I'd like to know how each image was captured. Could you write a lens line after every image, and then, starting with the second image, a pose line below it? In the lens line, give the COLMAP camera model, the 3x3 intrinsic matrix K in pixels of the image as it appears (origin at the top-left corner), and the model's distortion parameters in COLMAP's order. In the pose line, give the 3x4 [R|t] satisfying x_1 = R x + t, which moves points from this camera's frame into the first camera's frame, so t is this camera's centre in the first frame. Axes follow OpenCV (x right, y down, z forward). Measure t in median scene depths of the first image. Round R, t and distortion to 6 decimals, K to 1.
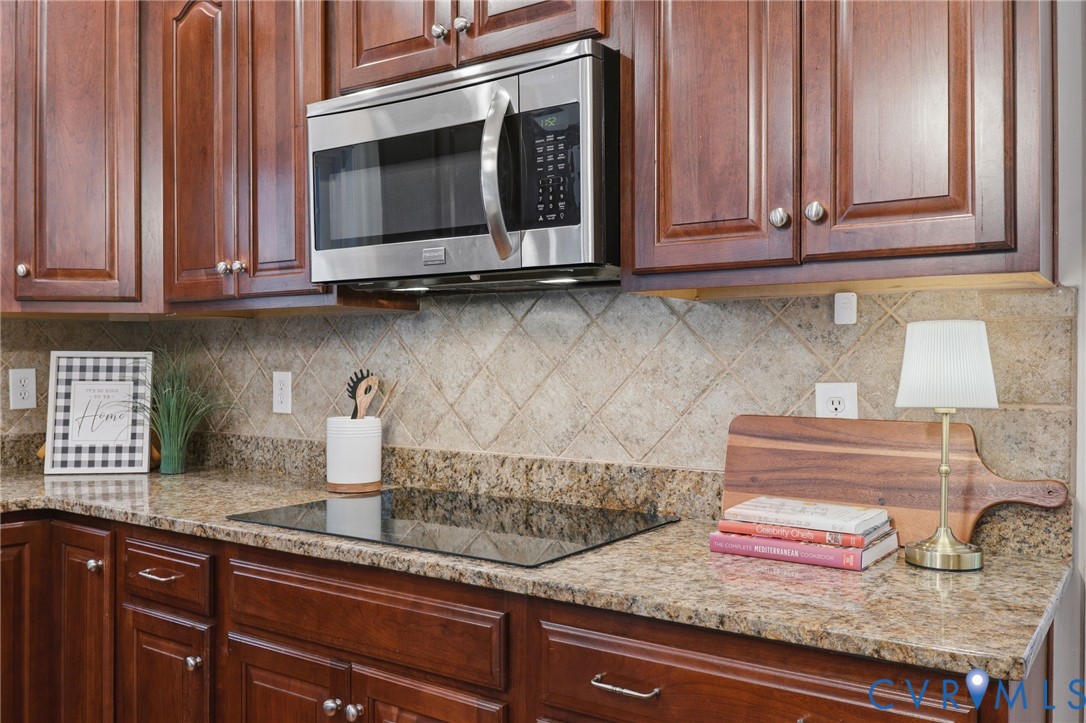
lens RADIAL K [[871.3, 0, 542.7], [0, 871.3, 361.6], [0, 0, 1]] dist [-0.005169, -0.002308]
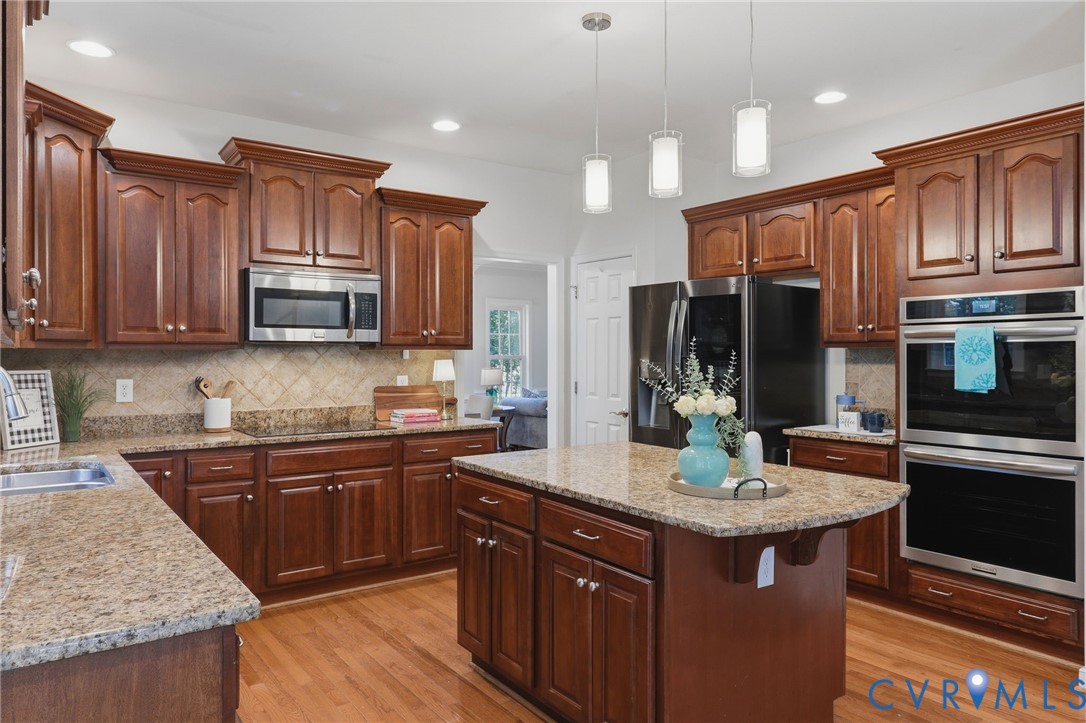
lens RADIAL K [[704.3, 0, 542.8], [0, 704.3, 358.6], [0, 0, 1]] dist [-0.000240, 0.000087]
pose [[0.359867, -0.006032, 0.932984, -1.506404], [0.003293, 0.999981, 0.005194, -0.040630], [-0.932998, 0.001203, 0.359880, -0.384328]]
